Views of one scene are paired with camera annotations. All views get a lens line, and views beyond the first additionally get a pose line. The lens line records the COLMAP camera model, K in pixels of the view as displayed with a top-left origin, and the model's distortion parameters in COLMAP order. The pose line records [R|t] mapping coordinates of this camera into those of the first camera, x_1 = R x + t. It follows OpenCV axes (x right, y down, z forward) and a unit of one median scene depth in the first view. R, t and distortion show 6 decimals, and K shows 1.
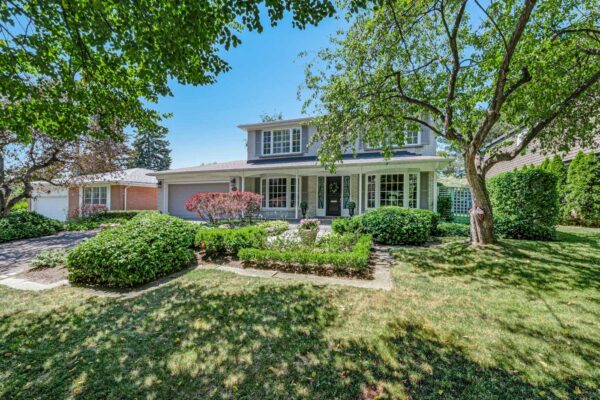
lens RADIAL K [[247.0, 0, 301.8], [0, 247.0, 202.5], [0, 0, 1]] dist [-0.012802, 0.001623]
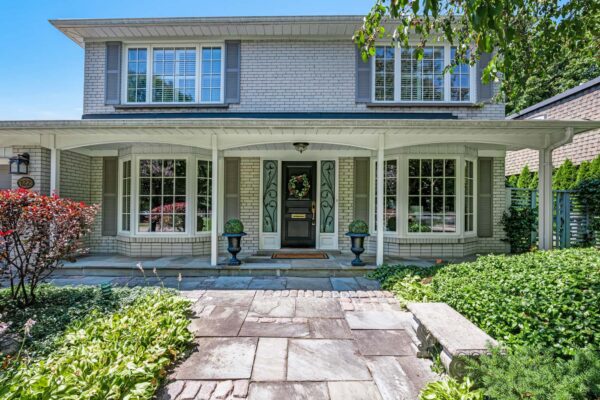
lens RADIAL K [[247.0, 0, 294.8], [0, 247.0, 206.3], [0, 0, 1]] dist [-0.012802, 0.001623]
pose [[0.950459, 0.000547, 0.310850, -0.018231], [-0.000931, 0.999999, 0.001087, -0.022729], [-0.310849, -0.001323, 0.950458, 0.565696]]
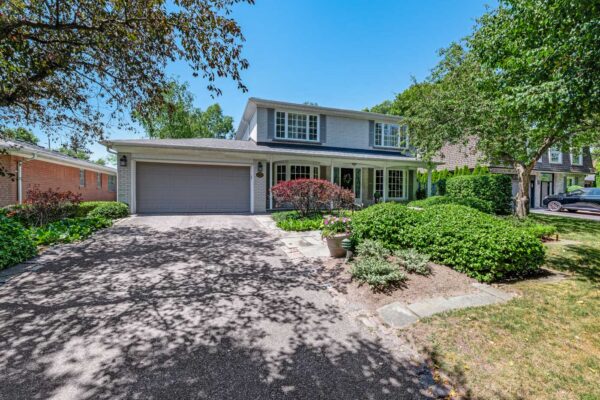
lens RADIAL K [[247.0, 0, 296.4], [0, 247.0, 198.2], [0, 0, 1]] dist [-0.012802, 0.001623]
pose [[0.806646, -0.002322, 0.591030, -0.671834], [-0.008635, 0.999839, 0.015713, 0.009593], [-0.590972, -0.017779, 0.806496, 0.261494]]
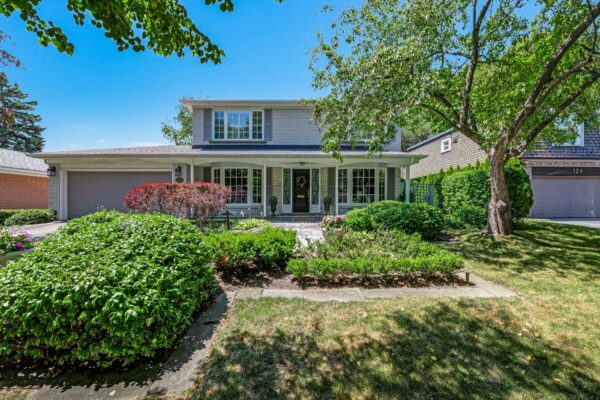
lens RADIAL K [[247.0, 0, 299.5], [0, 247.0, 203.3], [0, 0, 1]] dist [-0.012802, 0.001623]
pose [[0.940046, -0.005963, 0.340997, -0.185217], [0.001161, 0.999897, 0.014284, 0.008130], [-0.341047, -0.013032, 0.939956, 0.142540]]
